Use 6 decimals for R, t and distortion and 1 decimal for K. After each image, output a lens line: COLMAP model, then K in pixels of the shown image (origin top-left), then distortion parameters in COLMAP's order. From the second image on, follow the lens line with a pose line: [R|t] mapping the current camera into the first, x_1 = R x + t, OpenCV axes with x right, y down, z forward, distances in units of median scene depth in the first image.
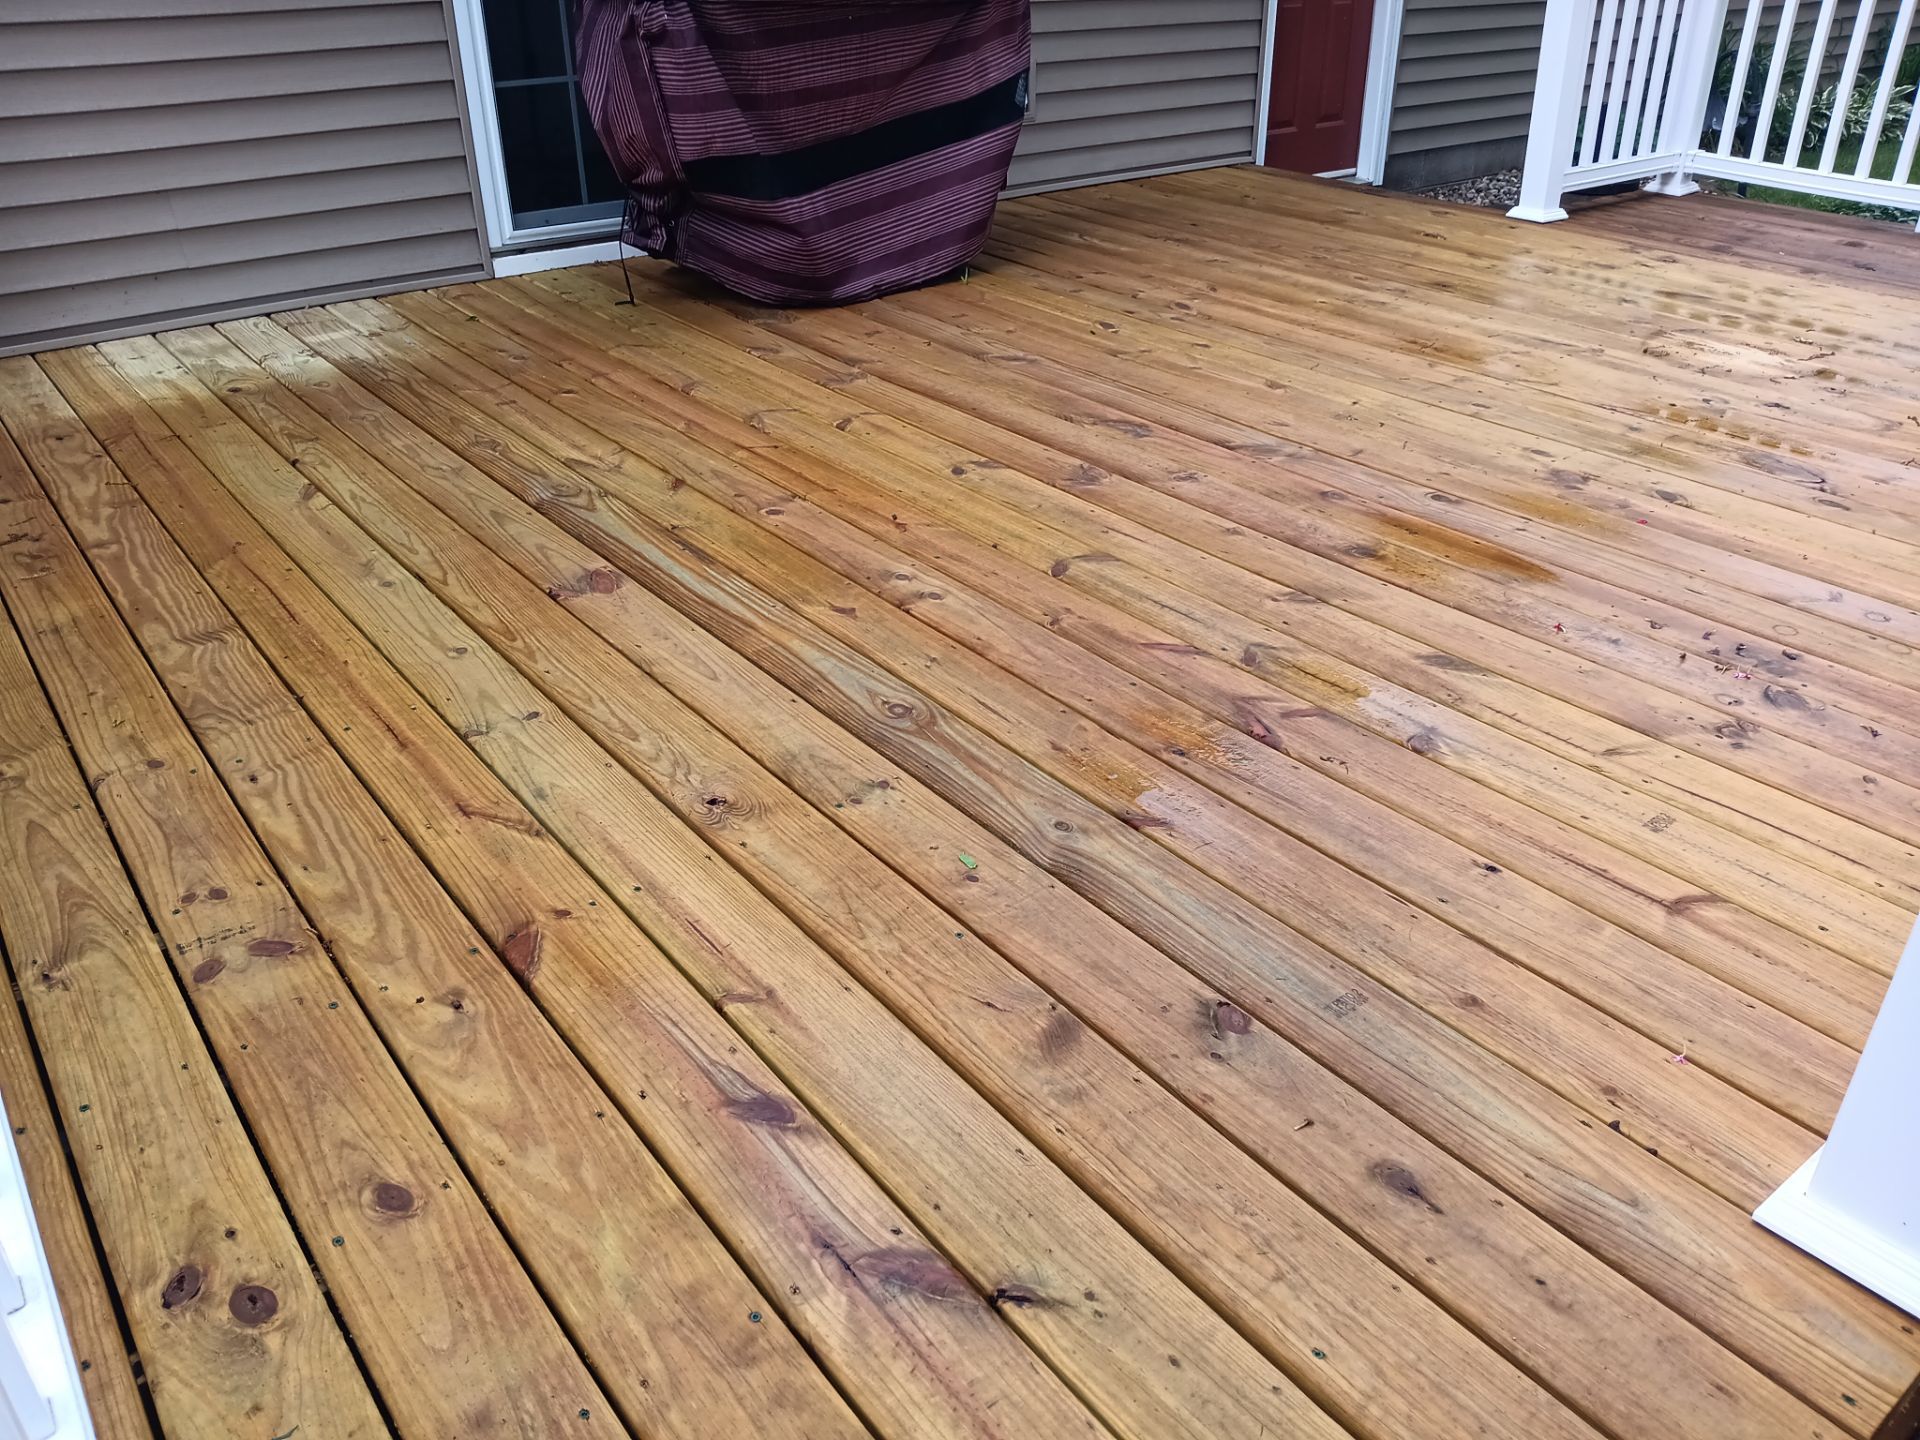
lens RADIAL K [[1463.6, 0, 959.2], [0, 1463.6, 720.4], [0, 0, 1]] dist [0.076444, -0.169981]
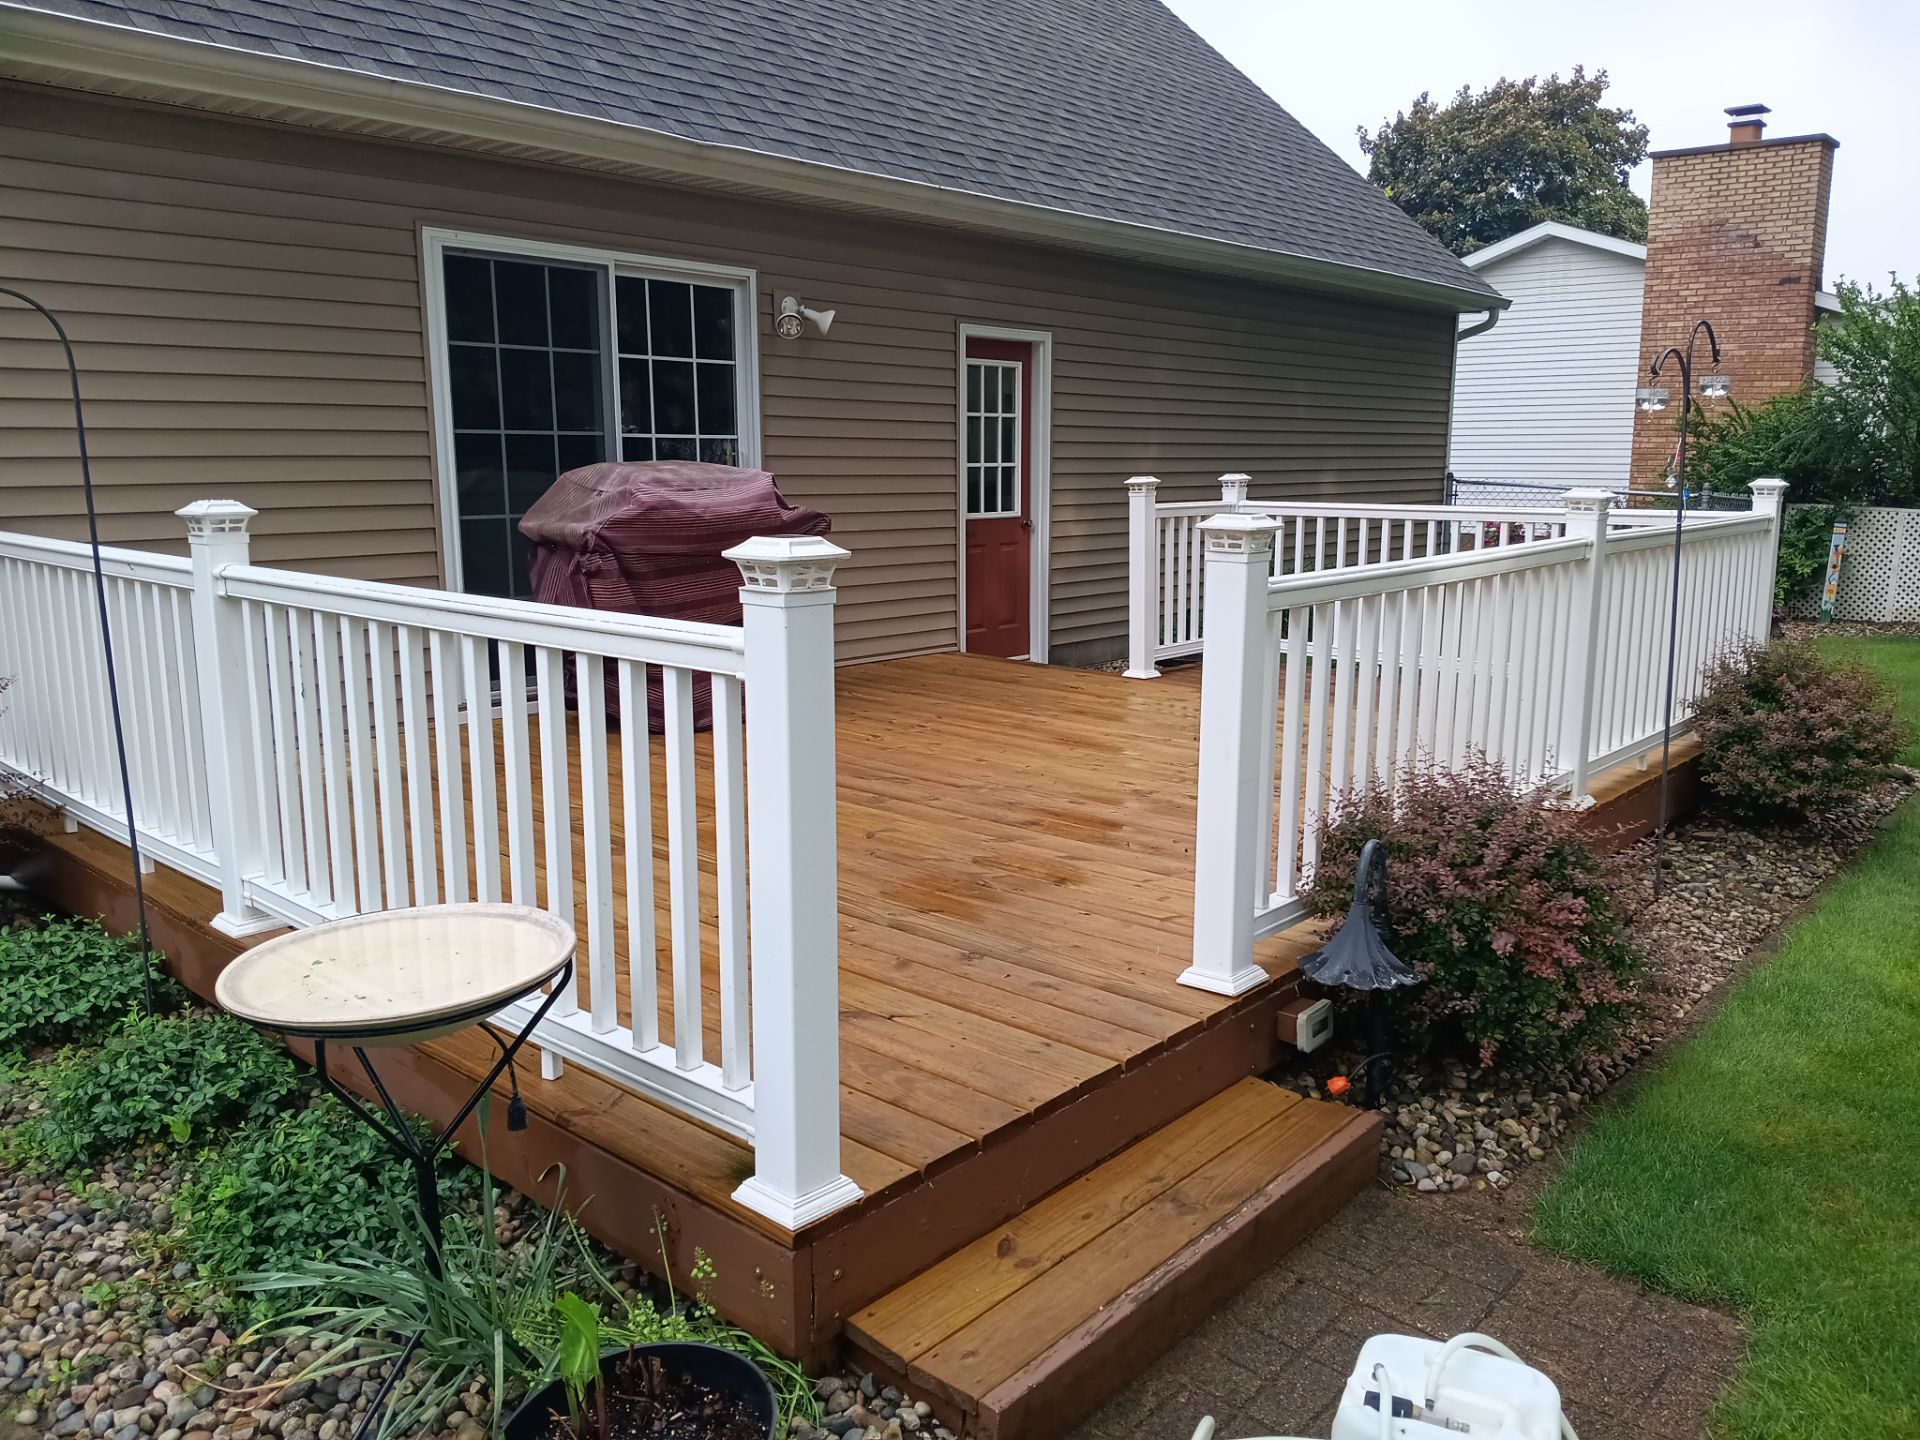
lens RADIAL K [[1463.6, 0, 959.2], [0, 1463.6, 720.4], [0, 0, 1]] dist [0.076444, -0.169981]
pose [[0.983342, -0.025632, 0.179948, -0.160032], [0.083211, 0.943656, -0.320296, 0.386084], [-0.161599, 0.329934, 0.930070, -0.826470]]
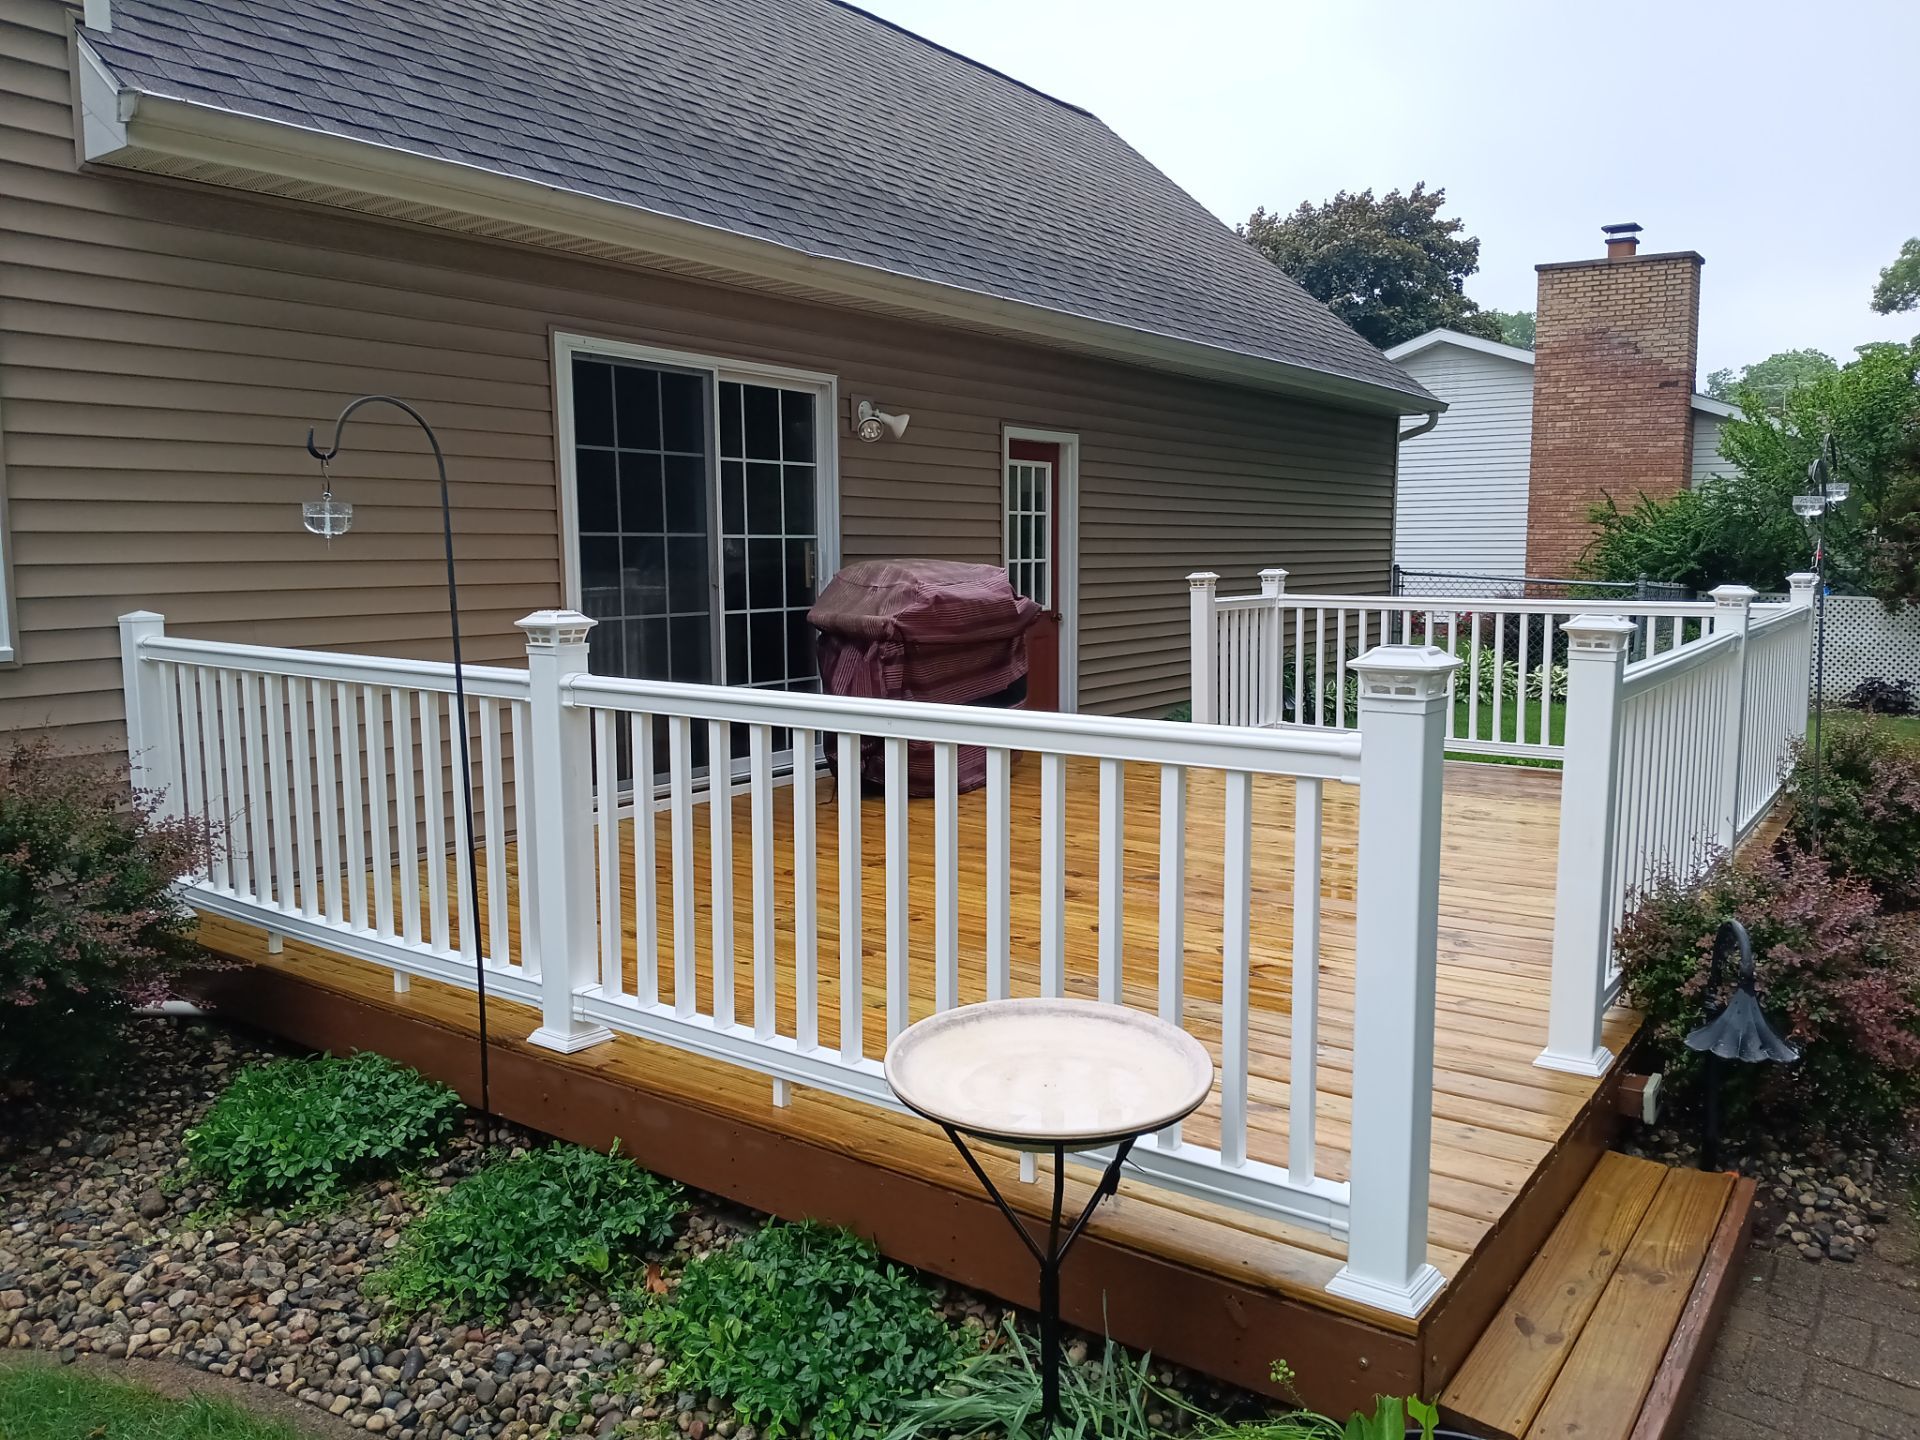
lens RADIAL K [[1450.3, 0, 958.1], [0, 1450.3, 720.9], [0, 0, 1]] dist [0.146344, -0.393235]
pose [[0.959560, -0.031031, 0.279789, -0.658162], [0.136039, 0.921260, -0.364381, 0.329743], [-0.246452, 0.387708, 0.888225, -0.756952]]
